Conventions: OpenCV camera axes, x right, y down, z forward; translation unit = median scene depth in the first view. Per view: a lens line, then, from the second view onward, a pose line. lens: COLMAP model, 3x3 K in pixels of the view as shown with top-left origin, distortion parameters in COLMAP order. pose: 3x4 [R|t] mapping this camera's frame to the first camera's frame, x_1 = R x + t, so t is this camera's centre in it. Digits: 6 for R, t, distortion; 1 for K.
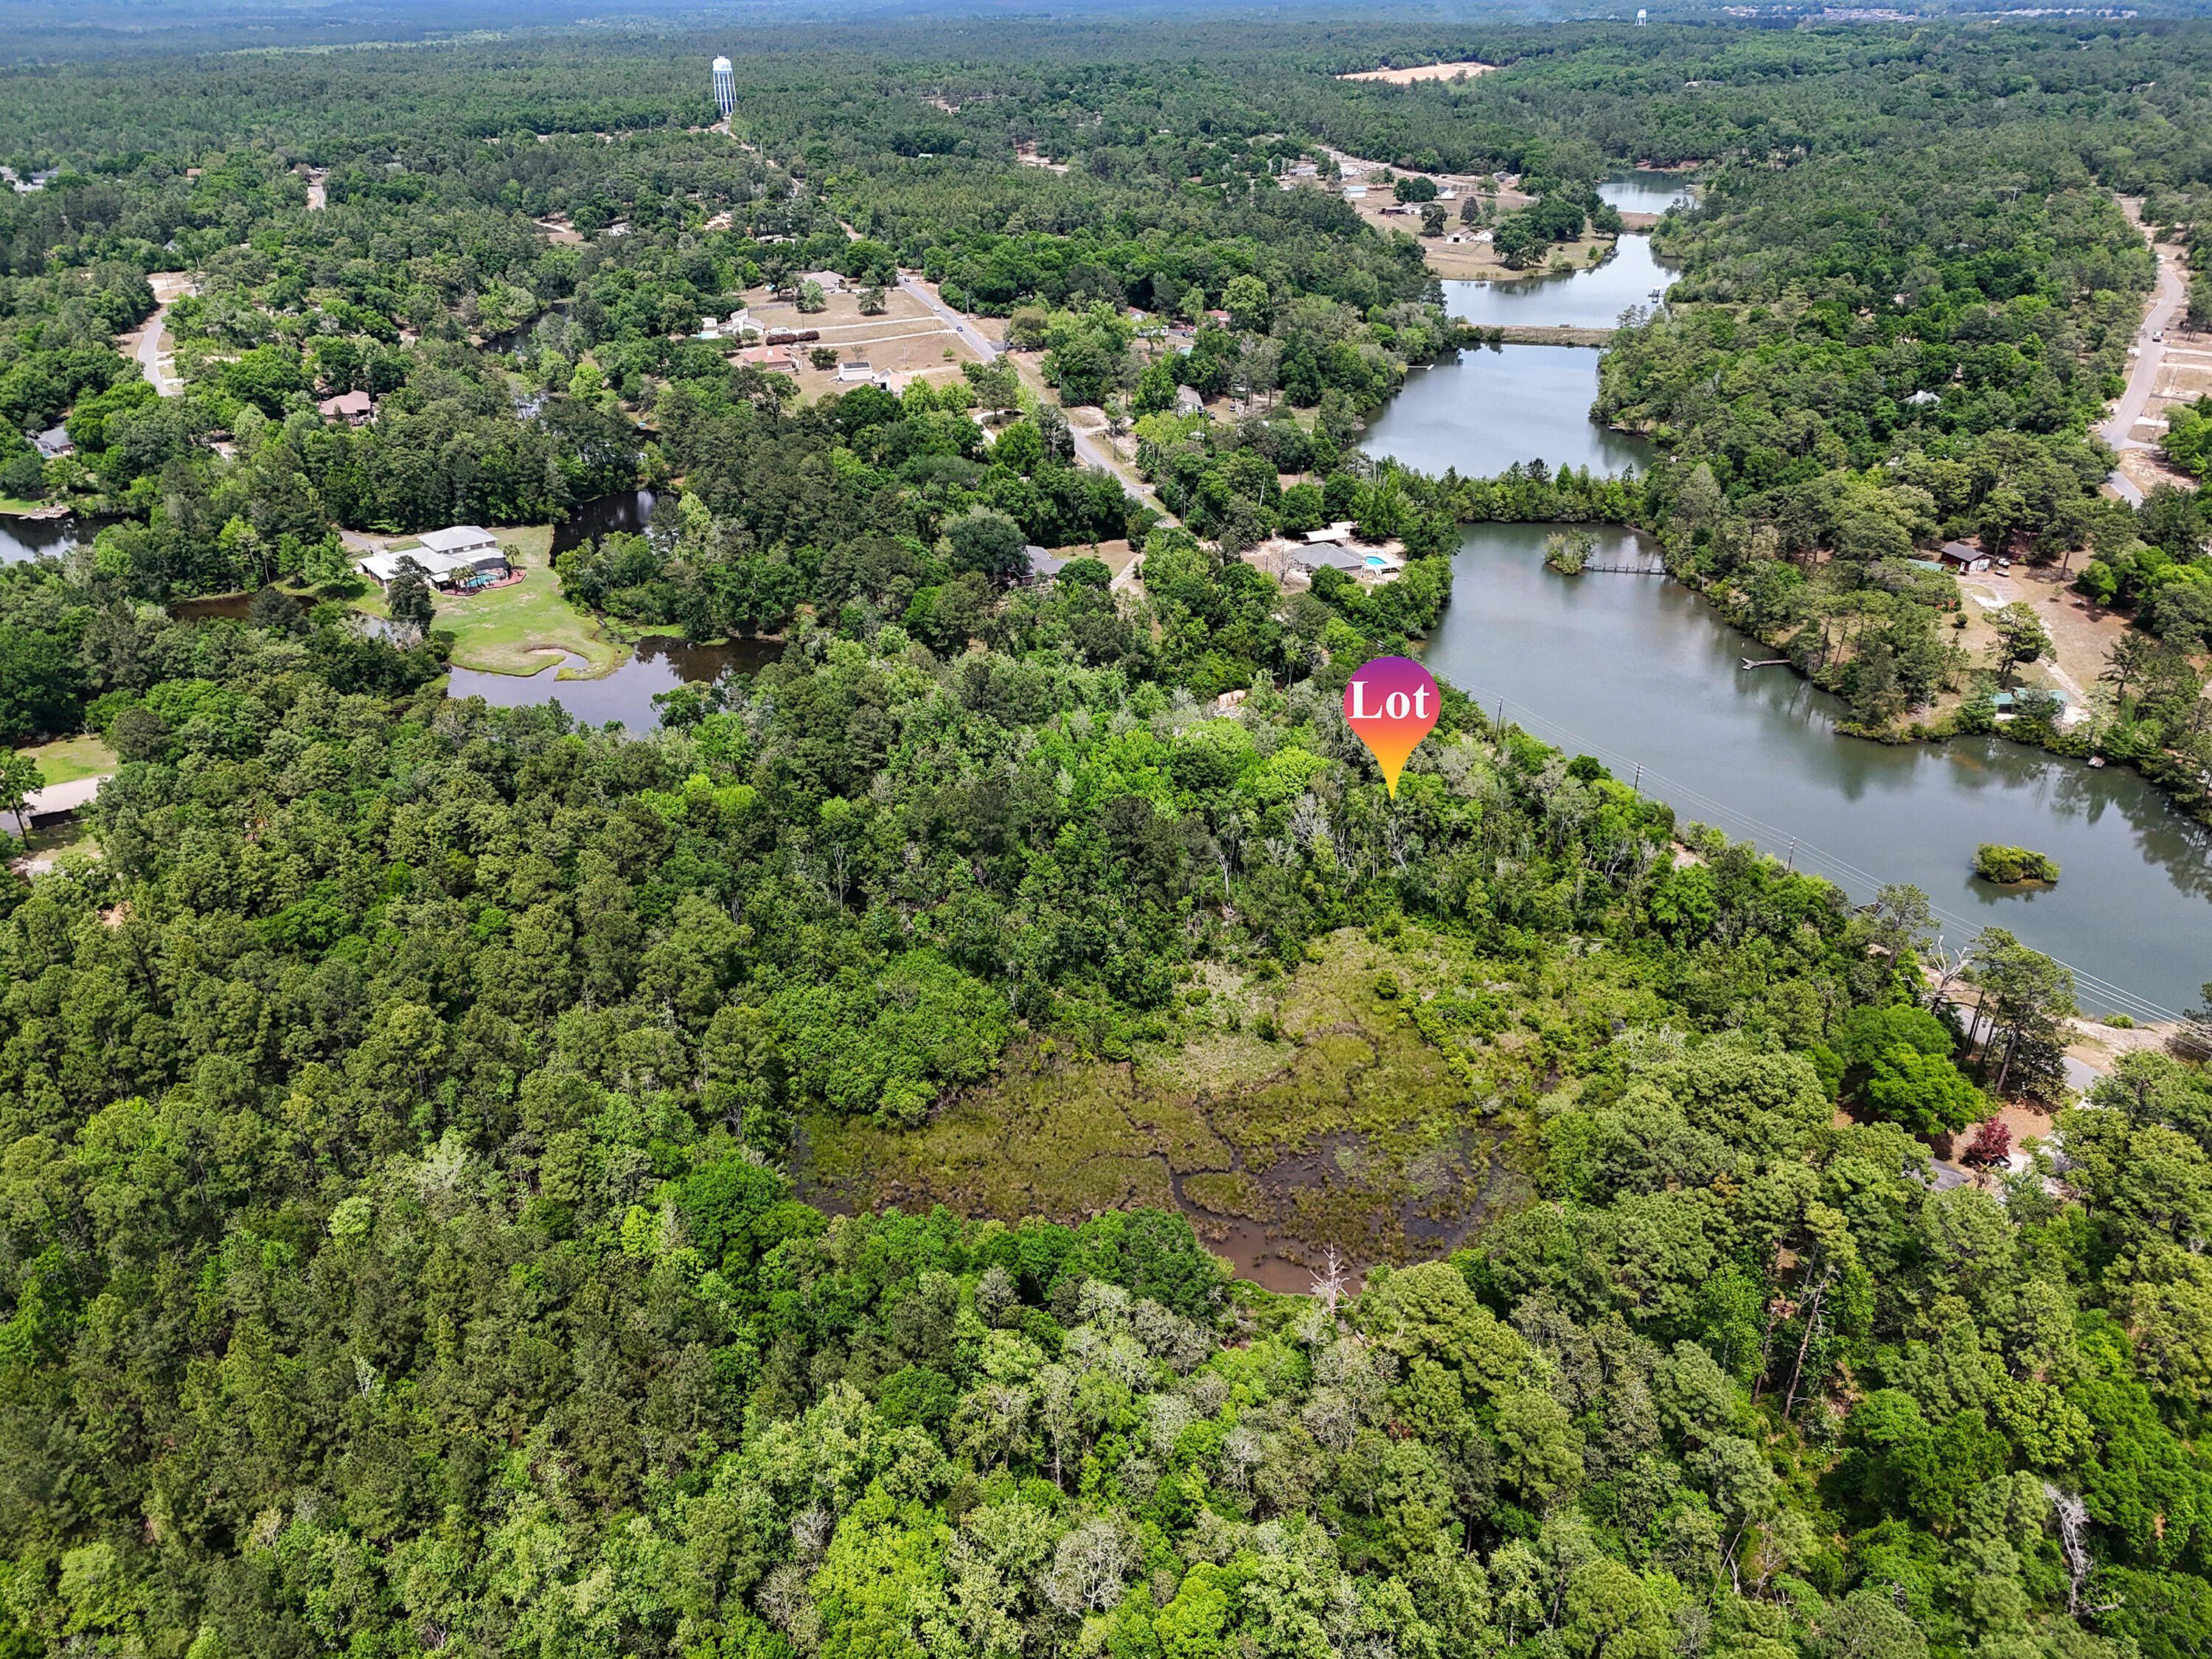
lens RADIAL K [[1624.4, 0, 1102.3], [0, 1624.4, 820.4], [0, 0, 1]] dist [0.077394, -0.073822]
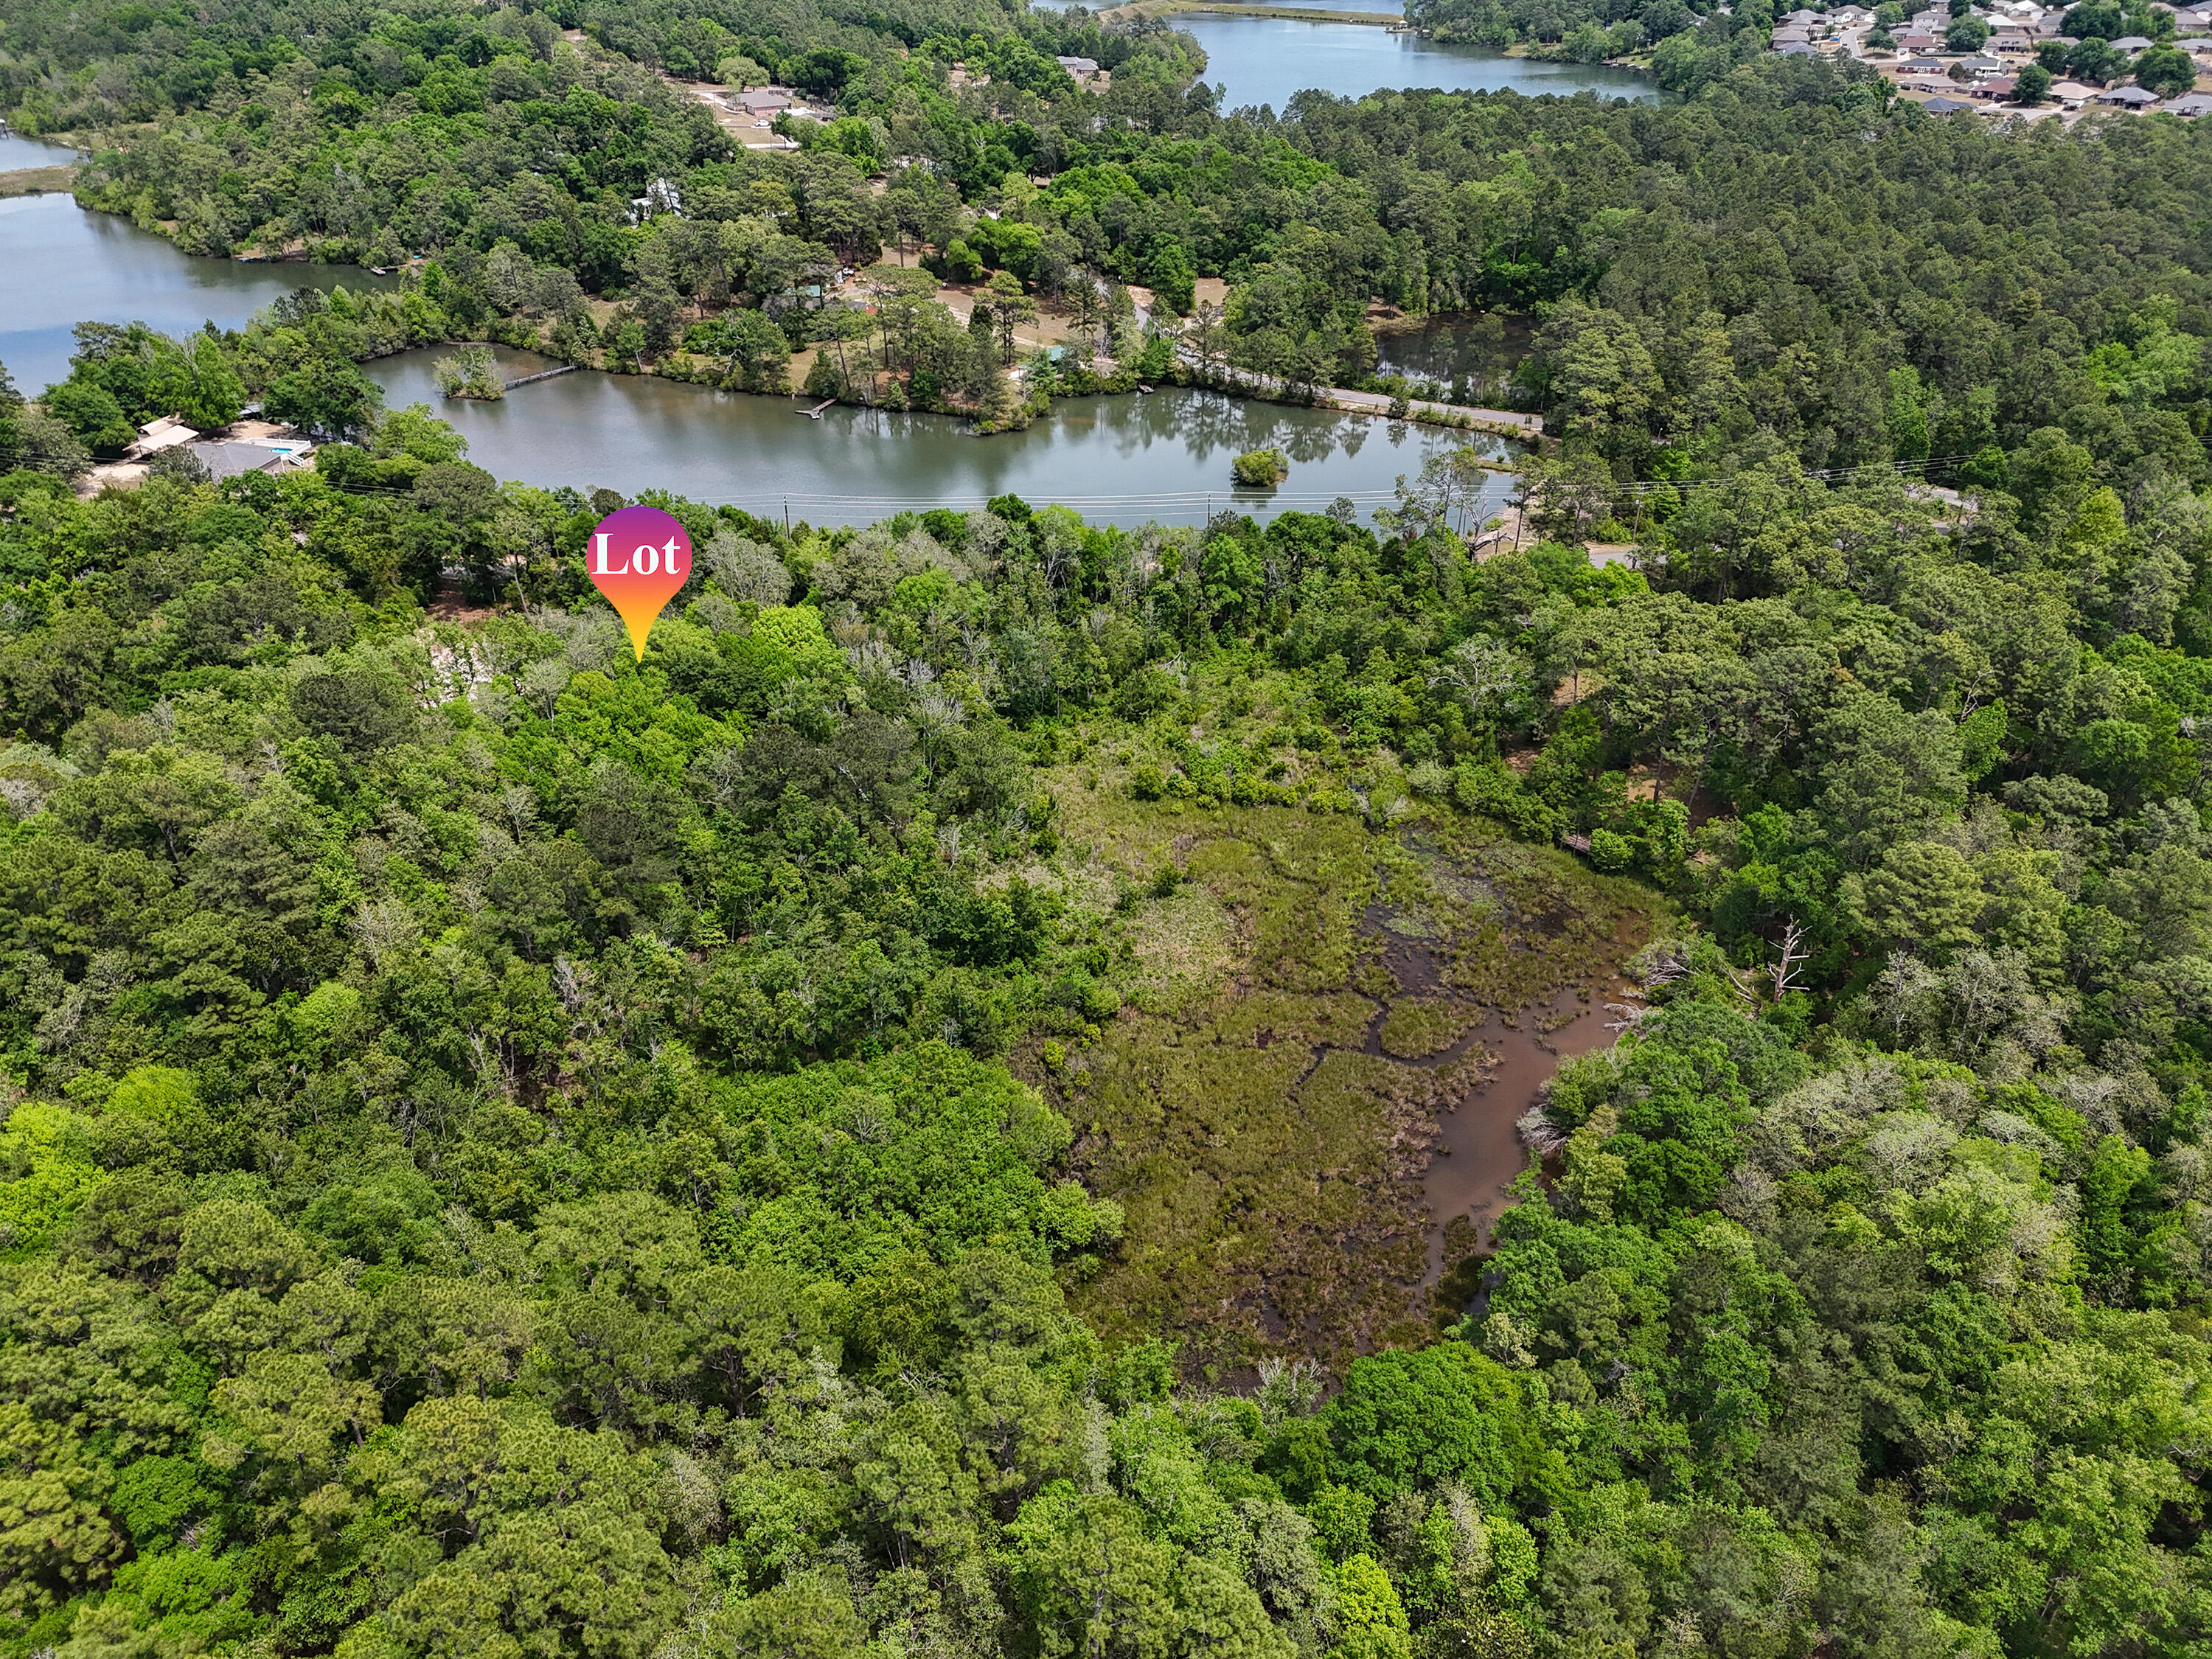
lens RADIAL K [[1624.4, 0, 1102.3], [0, 1624.4, 820.4], [0, 0, 1]] dist [0.077394, -0.073822]
pose [[0.475928, -0.453514, 0.753537, -0.411928], [0.401405, 0.874360, 0.272706, -0.102753], [-0.782538, 0.172685, 0.598176, 0.466052]]
